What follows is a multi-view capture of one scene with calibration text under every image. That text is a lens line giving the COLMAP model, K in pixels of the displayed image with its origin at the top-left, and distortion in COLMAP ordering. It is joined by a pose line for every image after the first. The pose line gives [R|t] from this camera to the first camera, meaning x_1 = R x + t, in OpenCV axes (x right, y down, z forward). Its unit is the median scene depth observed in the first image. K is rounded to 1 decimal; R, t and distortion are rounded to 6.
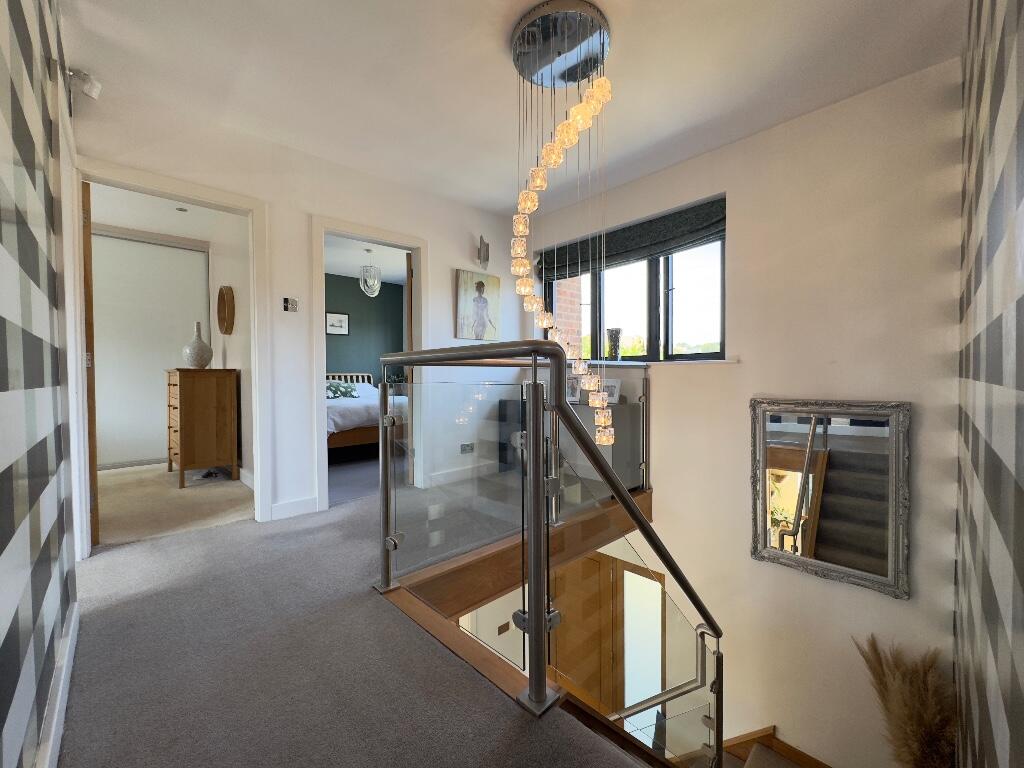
lens RADIAL K [[409.6, 0, 510.7], [0, 409.6, 385.8], [0, 0, 1]] dist [-0.001621, -0.000503]
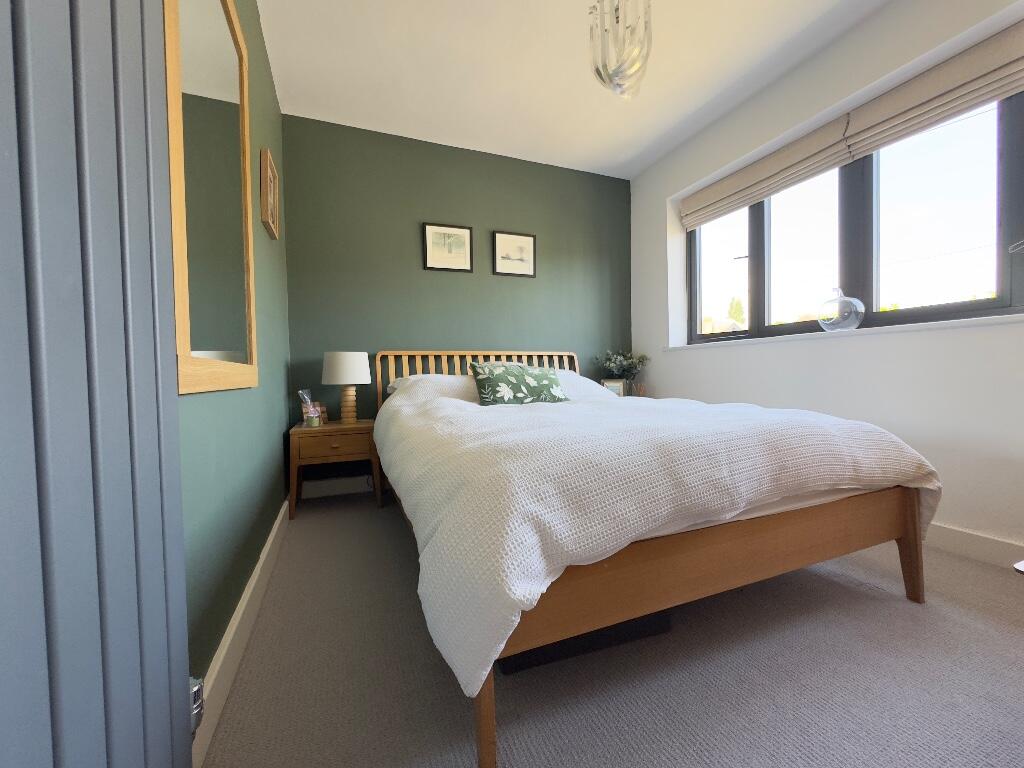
lens RADIAL K [[409.6, 0, 511.9], [0, 409.6, 383.0], [0, 0, 1]] dist [-0.001621, -0.000503]
pose [[0.932182, 0.005873, -0.361942, -0.266406], [-0.003013, 0.999960, 0.008466, 0.006365], [0.361977, -0.006801, 0.932162, 0.575094]]
